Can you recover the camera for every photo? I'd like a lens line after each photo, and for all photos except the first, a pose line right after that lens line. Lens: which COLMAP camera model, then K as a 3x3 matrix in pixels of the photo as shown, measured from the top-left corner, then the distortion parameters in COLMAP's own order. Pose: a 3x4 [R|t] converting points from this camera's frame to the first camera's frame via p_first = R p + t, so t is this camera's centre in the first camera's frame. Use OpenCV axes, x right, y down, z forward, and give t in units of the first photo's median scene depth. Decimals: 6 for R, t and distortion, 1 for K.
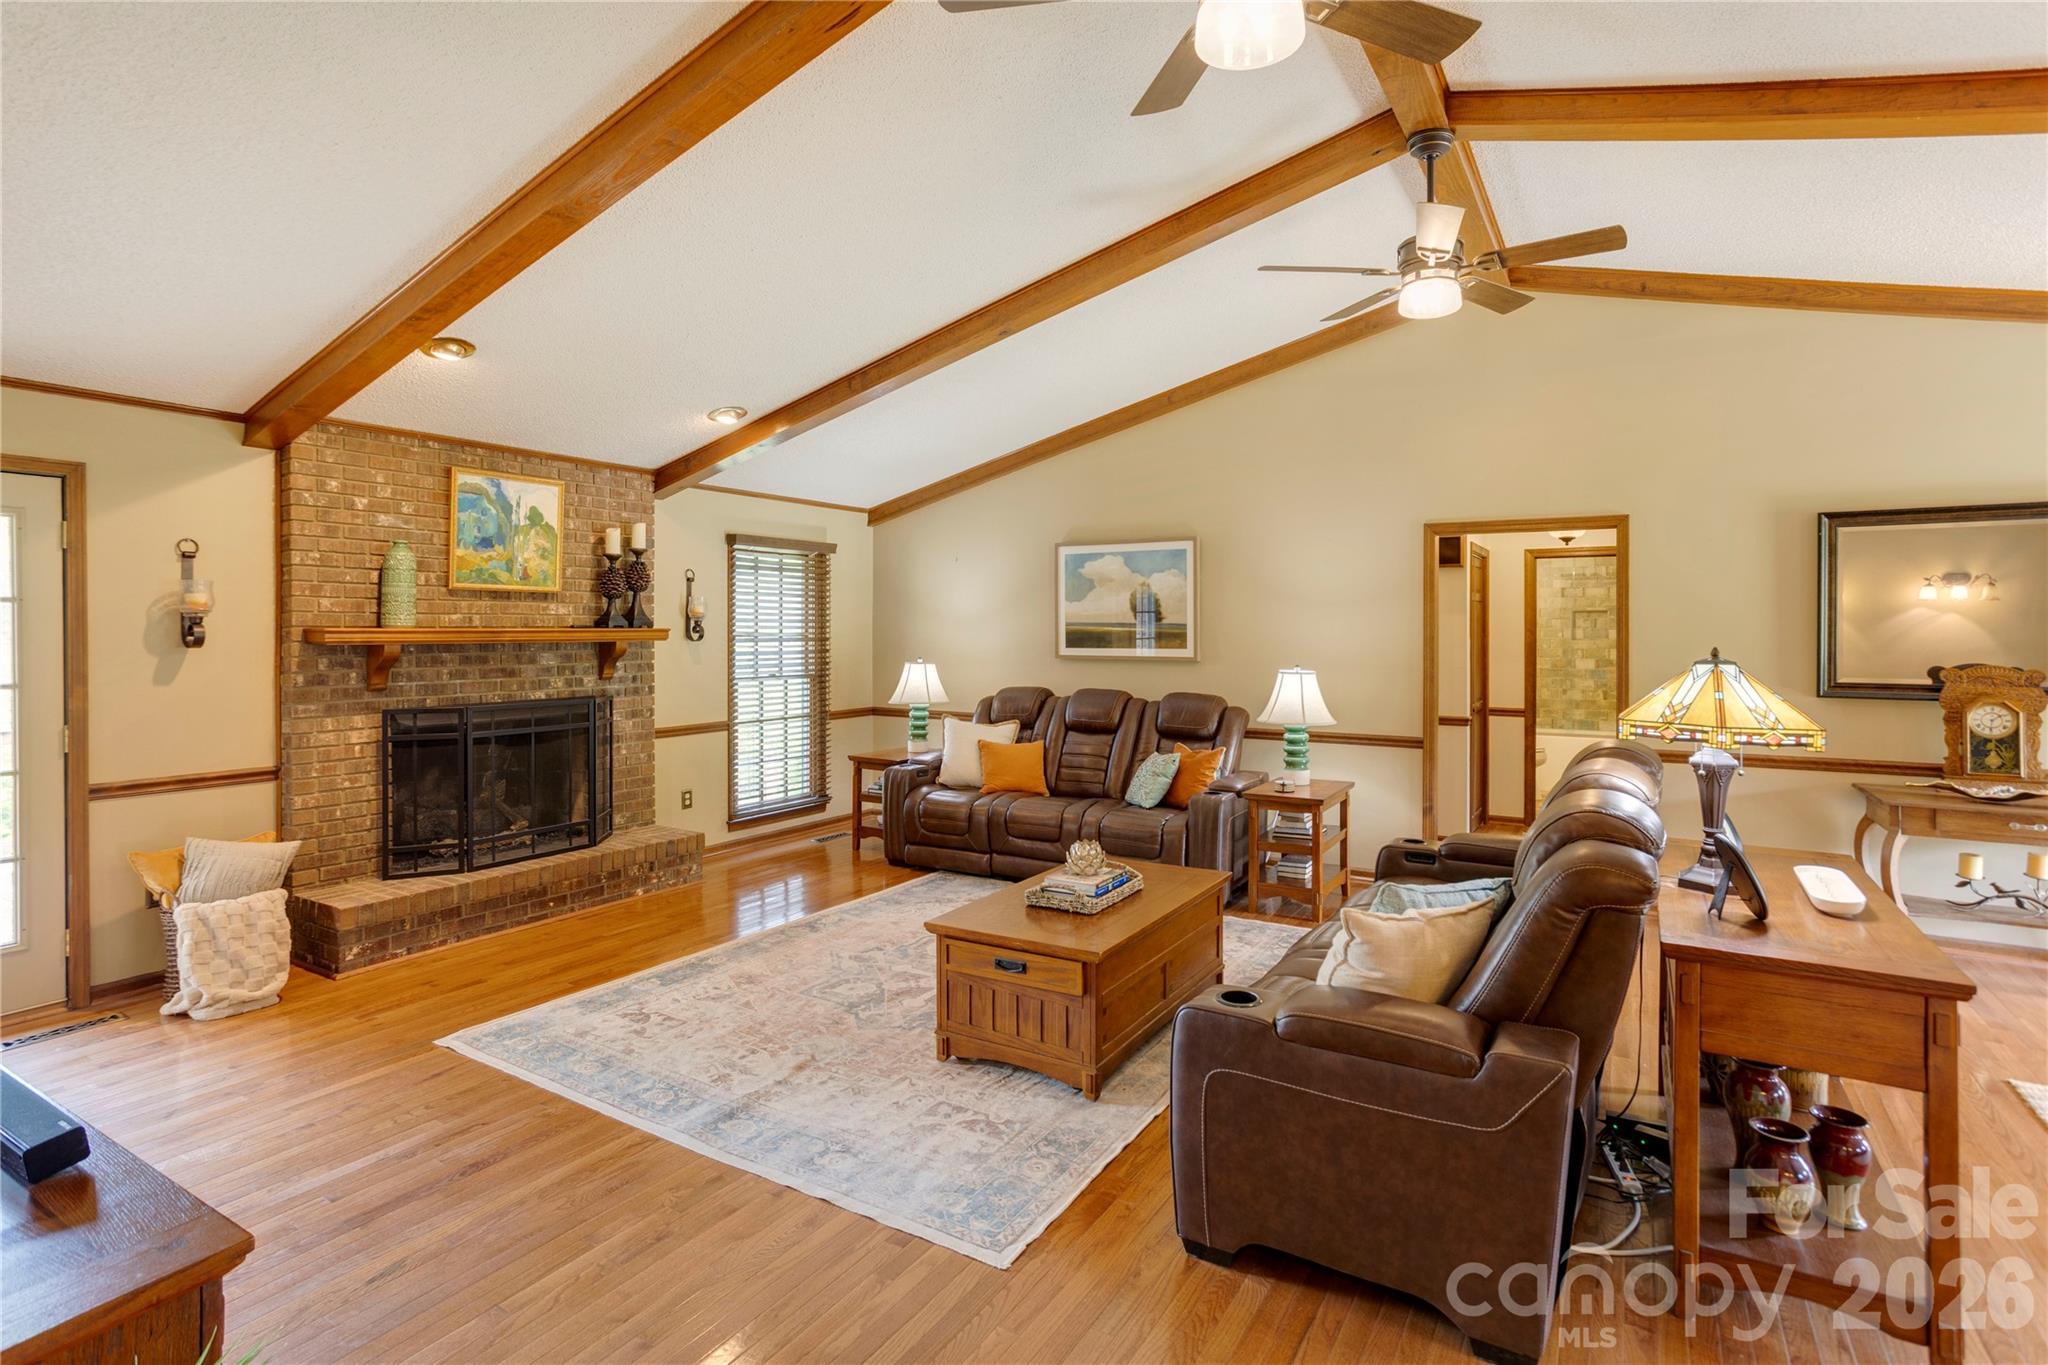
lens RADIAL K [[1020.4, 0, 1019.4], [0, 1020.4, 635.2], [0, 0, 1]] dist [-0.016884, 0.004393]
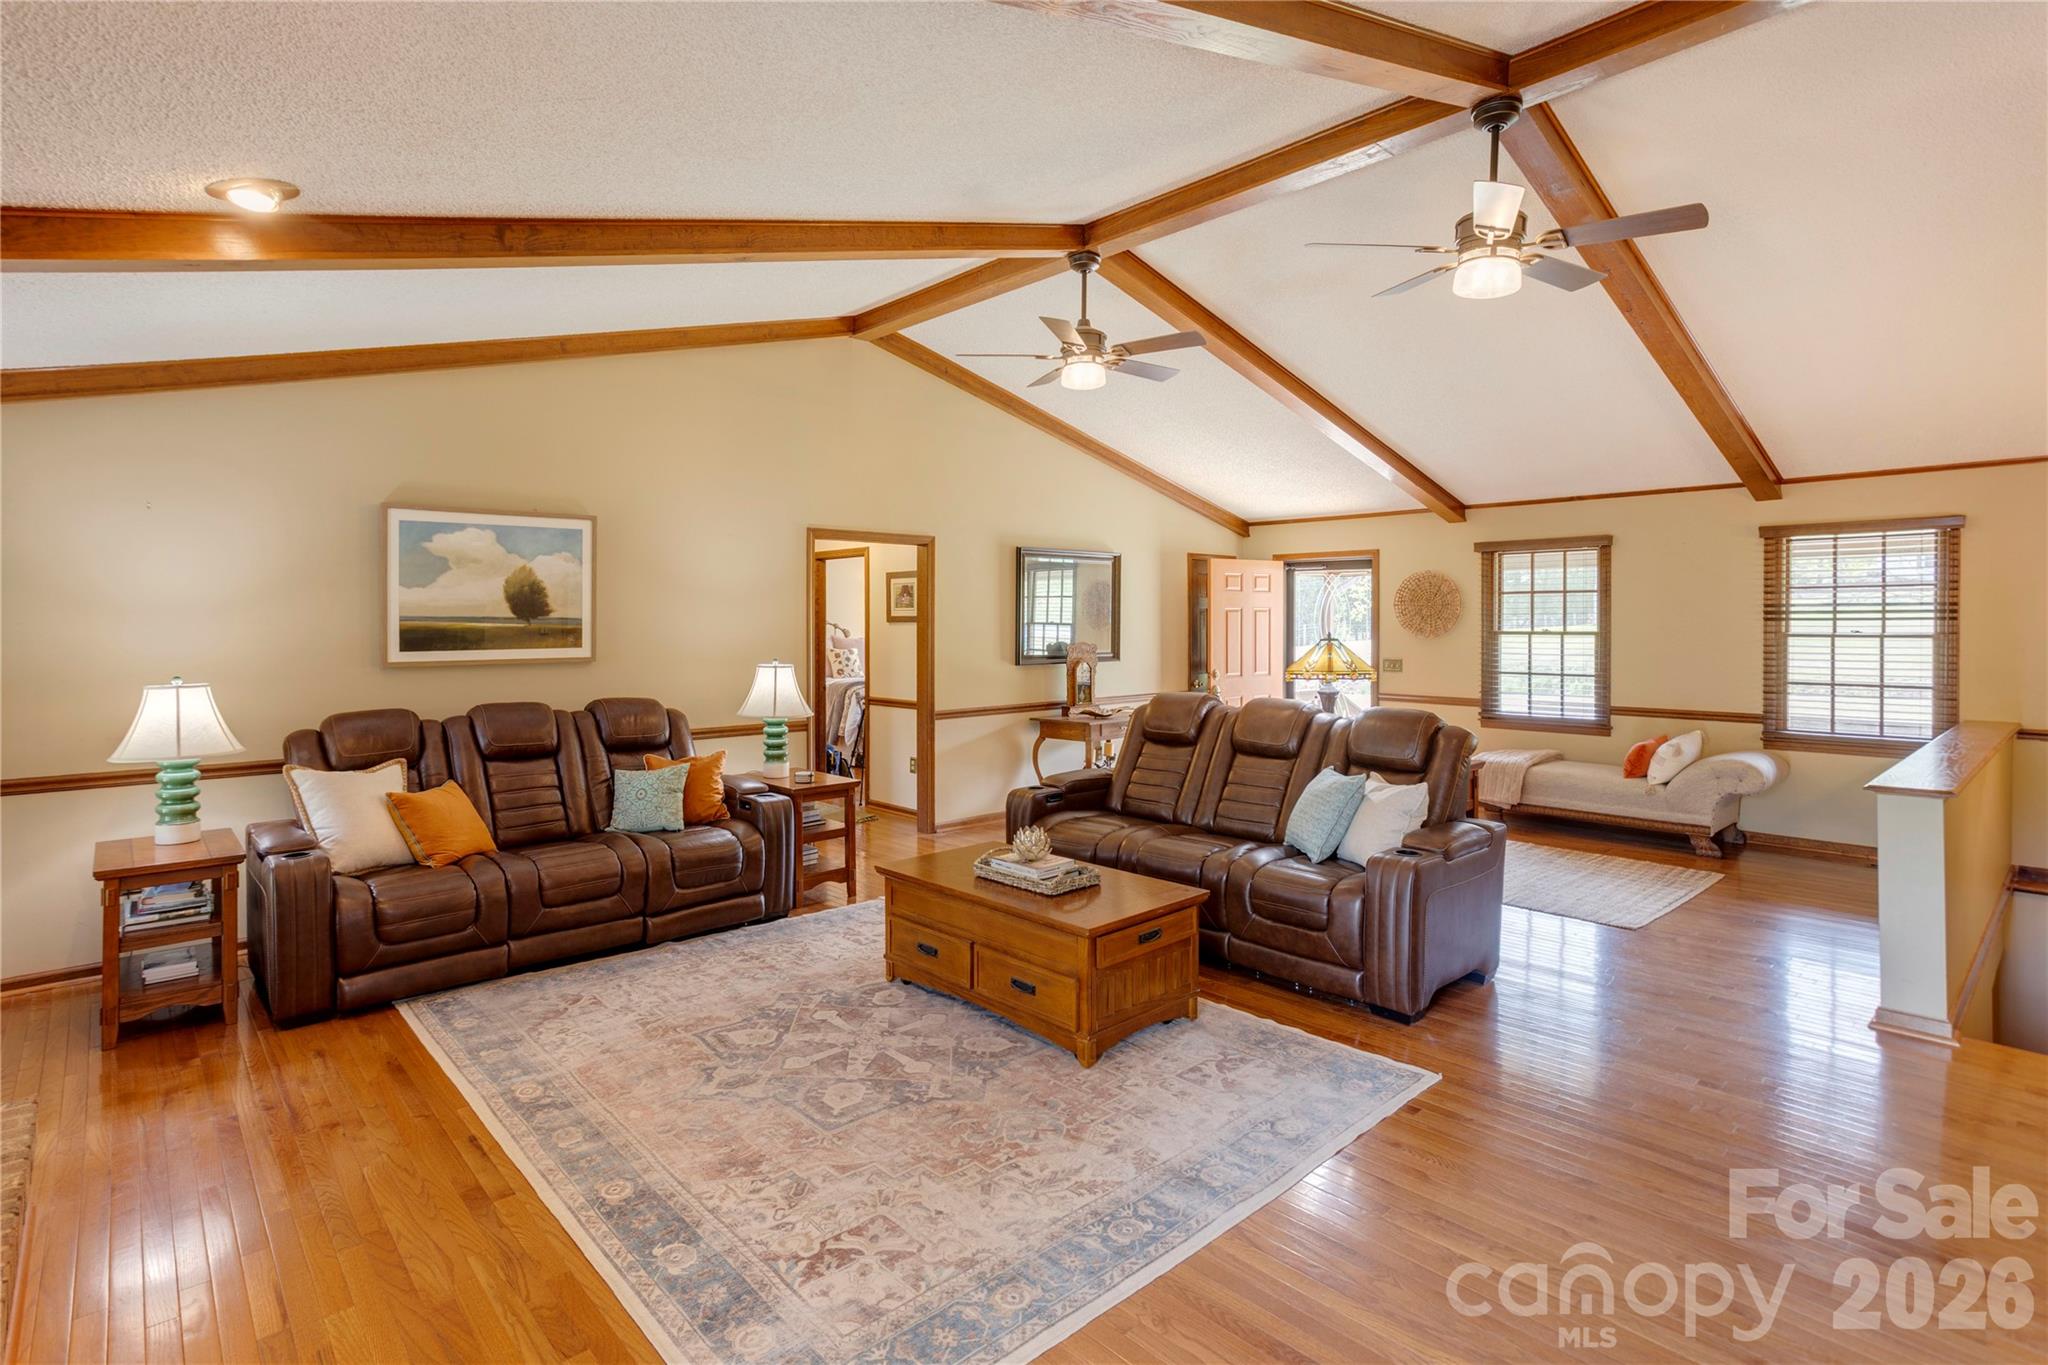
lens RADIAL K [[1020.4, 0, 1006.7], [0, 1020.4, 617.6], [0, 0, 1]] dist [-0.016884, 0.004393]
pose [[0.271757, 0.005590, 0.962350, -0.696355], [0.013672, 0.999860, -0.009669, 0.001535], [-0.962269, 0.015785, 0.271643, 0.547572]]
